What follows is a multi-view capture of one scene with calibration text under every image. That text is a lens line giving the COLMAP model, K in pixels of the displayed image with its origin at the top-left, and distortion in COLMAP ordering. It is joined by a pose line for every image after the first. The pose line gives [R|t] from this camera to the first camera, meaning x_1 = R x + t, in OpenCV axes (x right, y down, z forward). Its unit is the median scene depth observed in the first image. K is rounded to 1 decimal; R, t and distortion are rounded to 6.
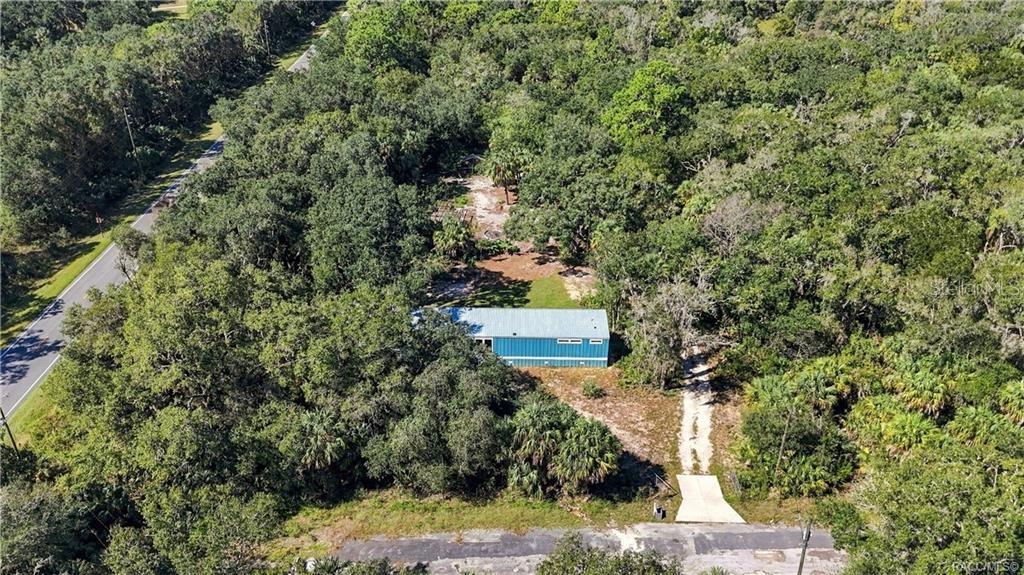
lens RADIAL K [[766.2, 0, 512.0], [0, 766.2, 287.5], [0, 0, 1]] dist [-0.000045, 0.004317]
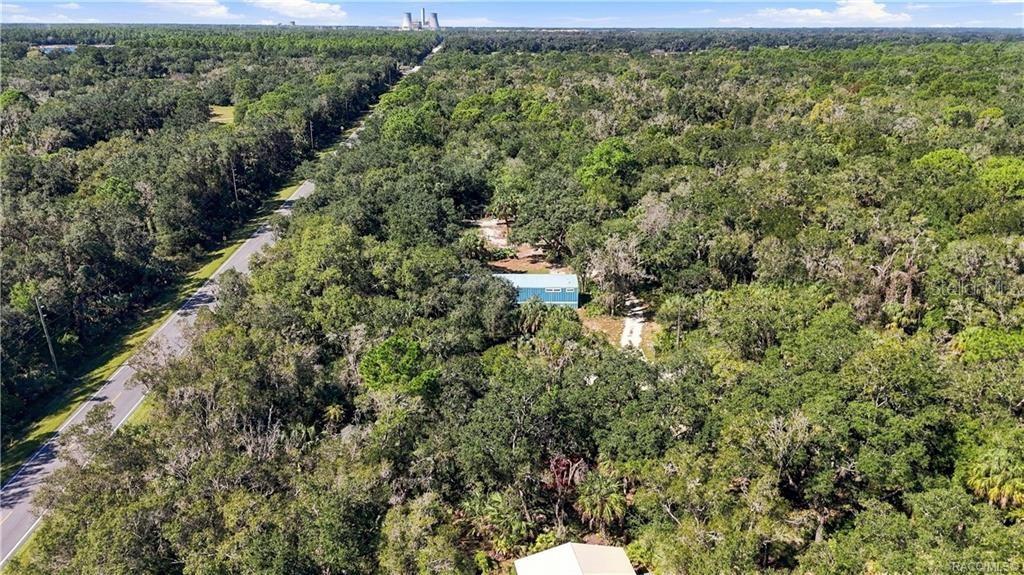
lens RADIAL K [[766.2, 0, 512.0], [0, 766.2, 287.5], [0, 0, 1]] dist [-0.000045, 0.004317]
pose [[0.999810, -0.009686, 0.016899, -0.022868], [0.012141, 0.988332, -0.151827, 0.195837], [-0.015231, 0.152004, 0.988263, -0.353792]]
